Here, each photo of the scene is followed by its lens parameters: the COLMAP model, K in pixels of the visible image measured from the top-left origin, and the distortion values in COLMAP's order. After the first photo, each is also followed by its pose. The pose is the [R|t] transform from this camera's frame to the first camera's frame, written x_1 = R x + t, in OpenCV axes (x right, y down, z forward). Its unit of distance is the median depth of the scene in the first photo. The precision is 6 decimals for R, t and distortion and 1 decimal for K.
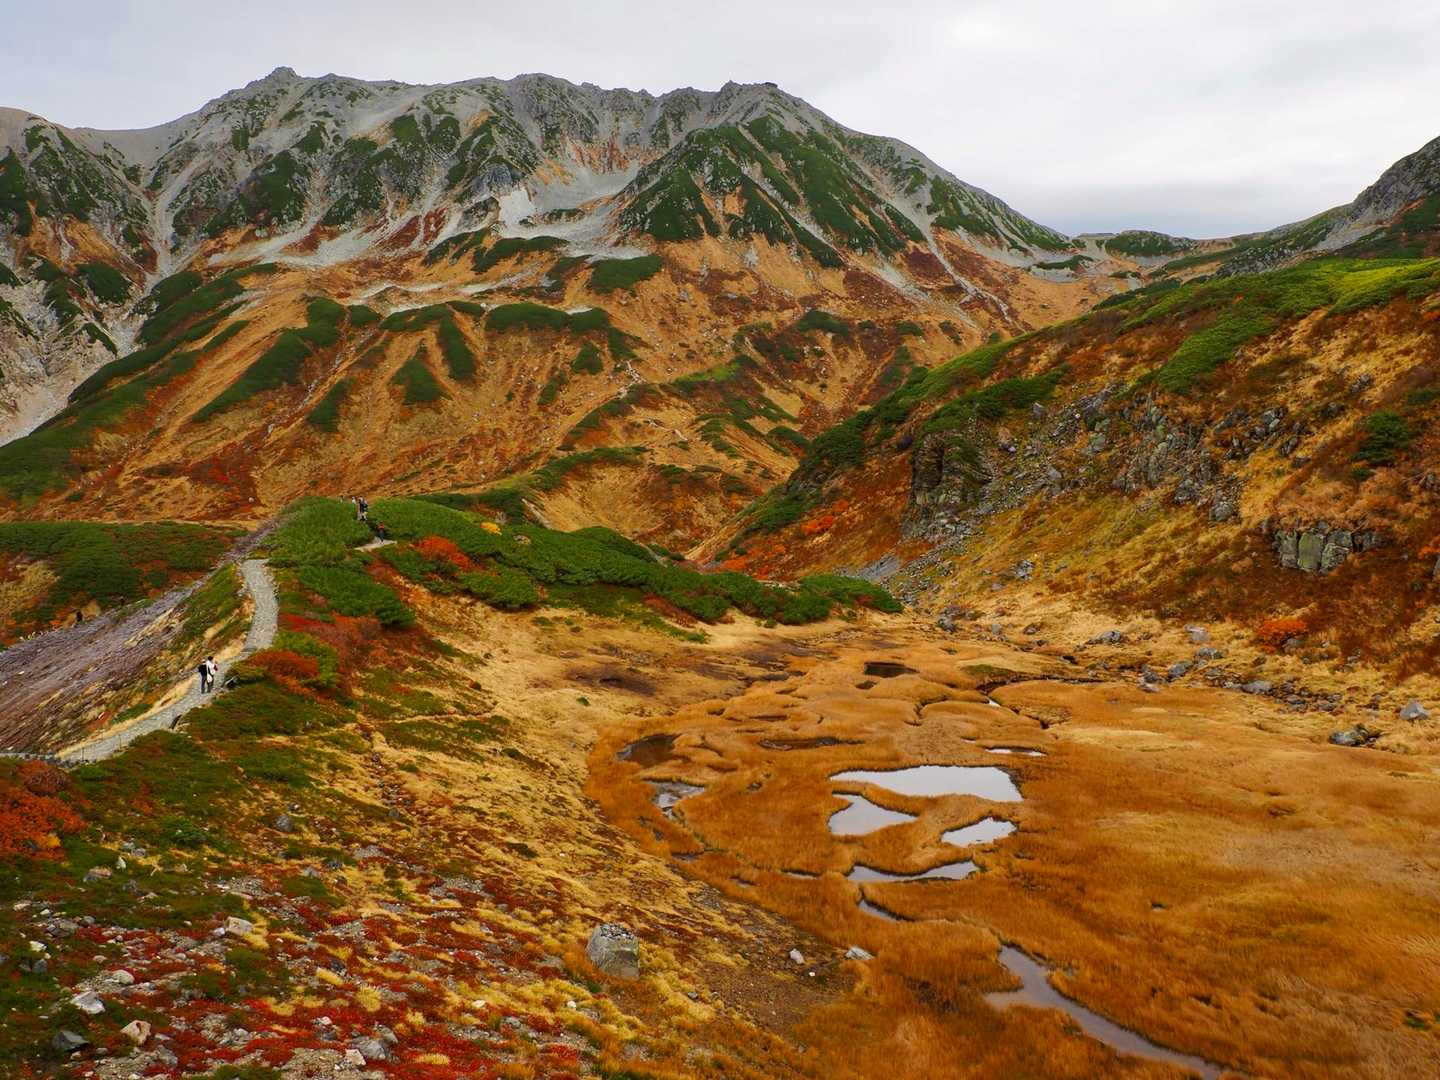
lens RADIAL K [[1155.9, 0, 720.0], [0, 1155.9, 540.0], [0, 0, 1]] dist [0.015485, -0.034077]
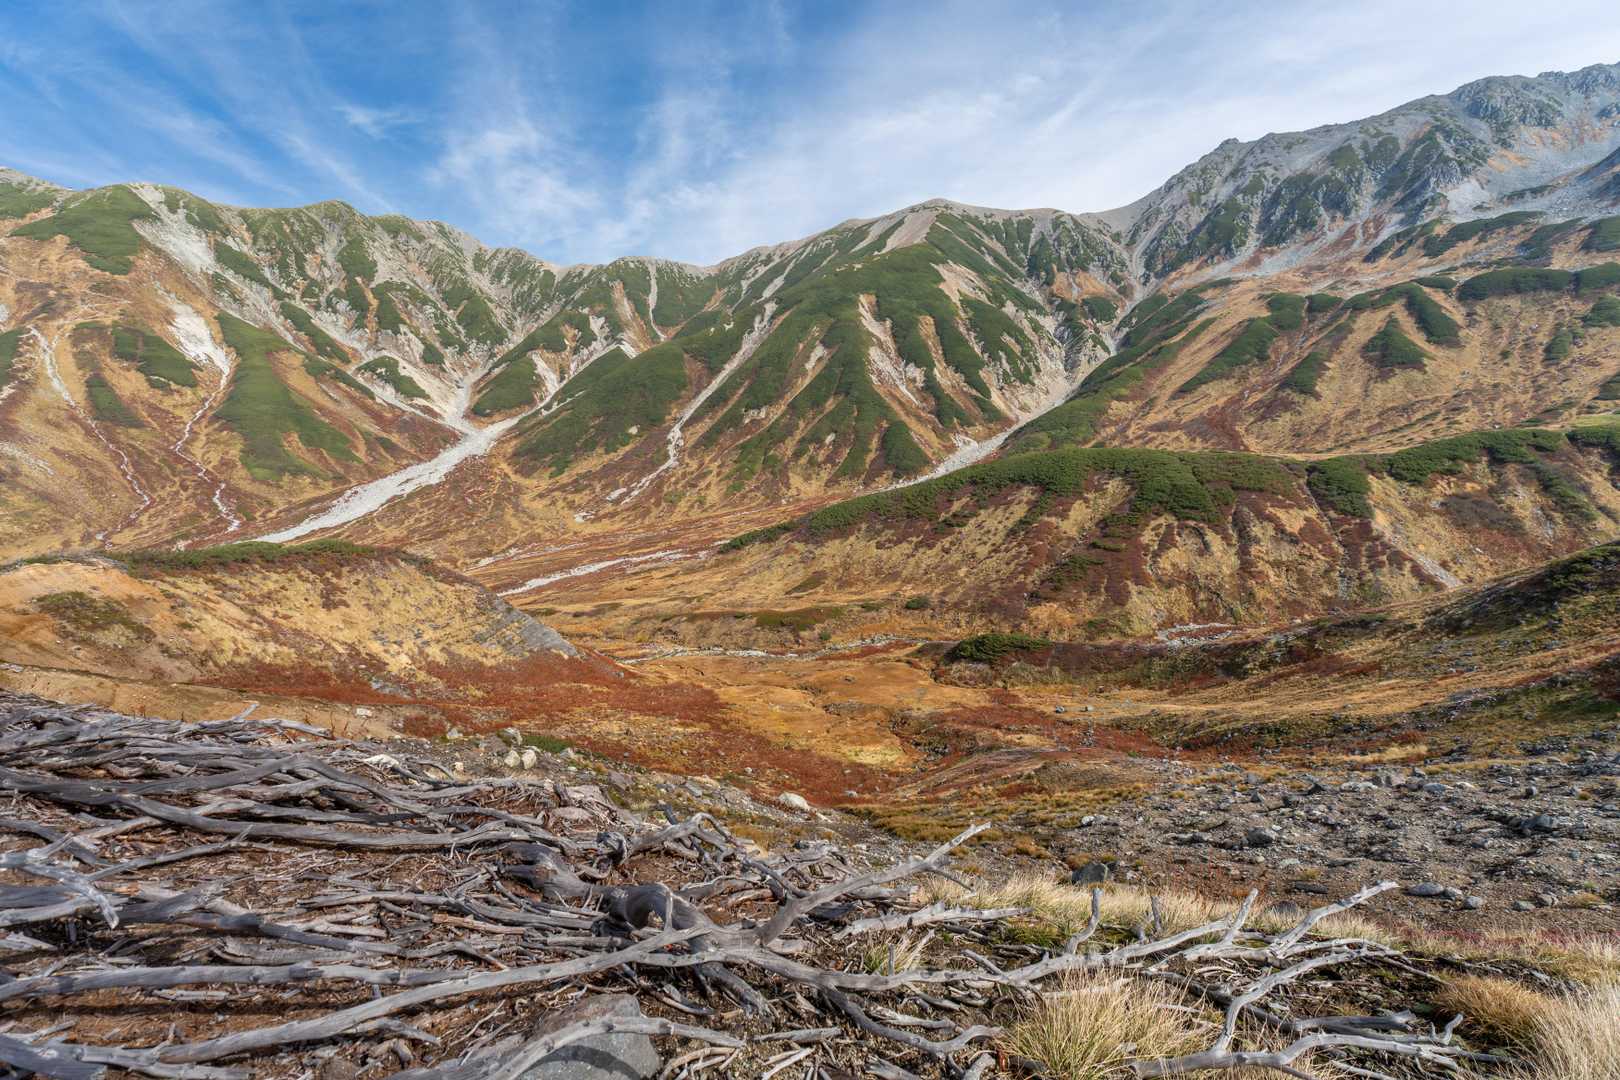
lens RADIAL K [[736.3, 0, 810.0], [0, 736.3, 540.0], [0, 0, 1]] dist [0.003765, 0.000890]
pose [[0.696942, 0.095170, -0.710785, -0.086036], [-0.056712, 0.995365, 0.077666, 0.014326], [0.714882, -0.013818, 0.699109, 0.074029]]
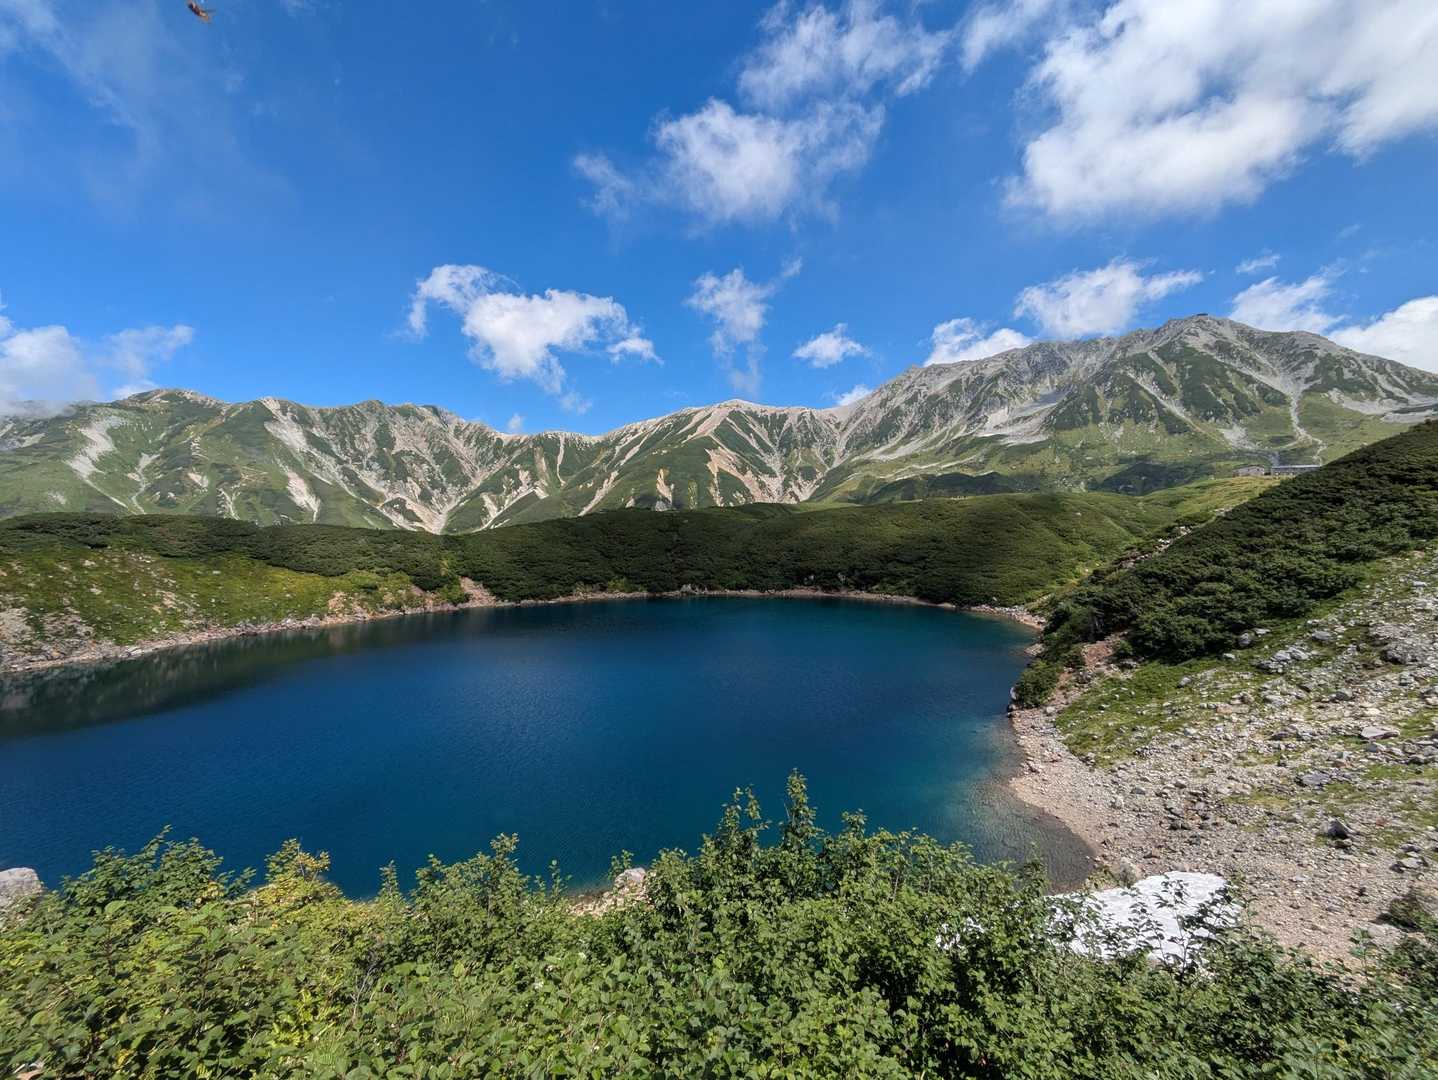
lens RADIAL K [[592.6, 0, 719.0], [0, 592.6, 540.0], [0, 0, 1]] dist [0.010494, 0.000145]
pose [[0.696051, 0.018083, -0.717764, 0.238920], [-0.065914, 0.997071, -0.038800, -0.009648], [0.714960, 0.074317, 0.695204, -0.036365]]
